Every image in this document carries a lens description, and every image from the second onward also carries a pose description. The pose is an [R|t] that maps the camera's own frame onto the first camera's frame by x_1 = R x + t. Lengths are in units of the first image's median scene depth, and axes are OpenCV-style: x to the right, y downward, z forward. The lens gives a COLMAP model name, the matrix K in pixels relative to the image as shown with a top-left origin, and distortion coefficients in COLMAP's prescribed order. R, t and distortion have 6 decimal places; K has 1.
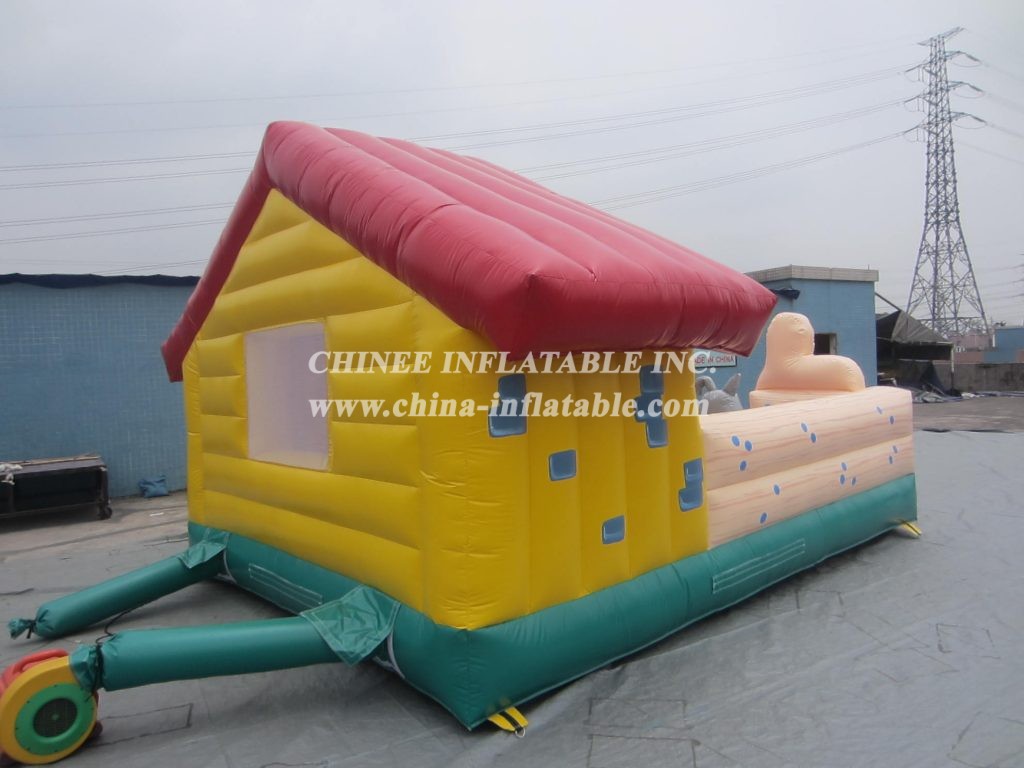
lens RADIAL K [[742.4, 0, 512.0], [0, 742.4, 384.0], [0, 0, 1]] dist [-0.011411, -0.004299]
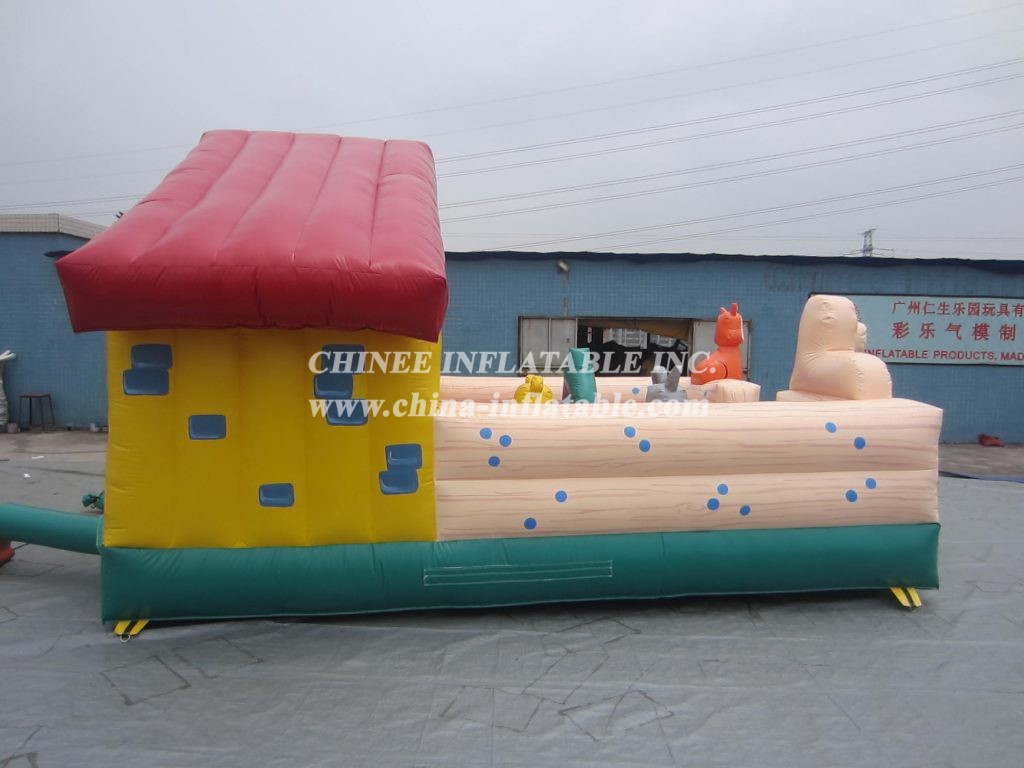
lens RADIAL K [[704.6, 0, 513.3], [0, 704.6, 386.8], [0, 0, 1]] dist [-0.005709, -0.002587]
pose [[0.817562, 0.064030, -0.572269, 0.864144], [-0.058779, 0.997887, 0.027678, -0.008445], [0.572832, 0.011009, 0.819599, 0.305601]]
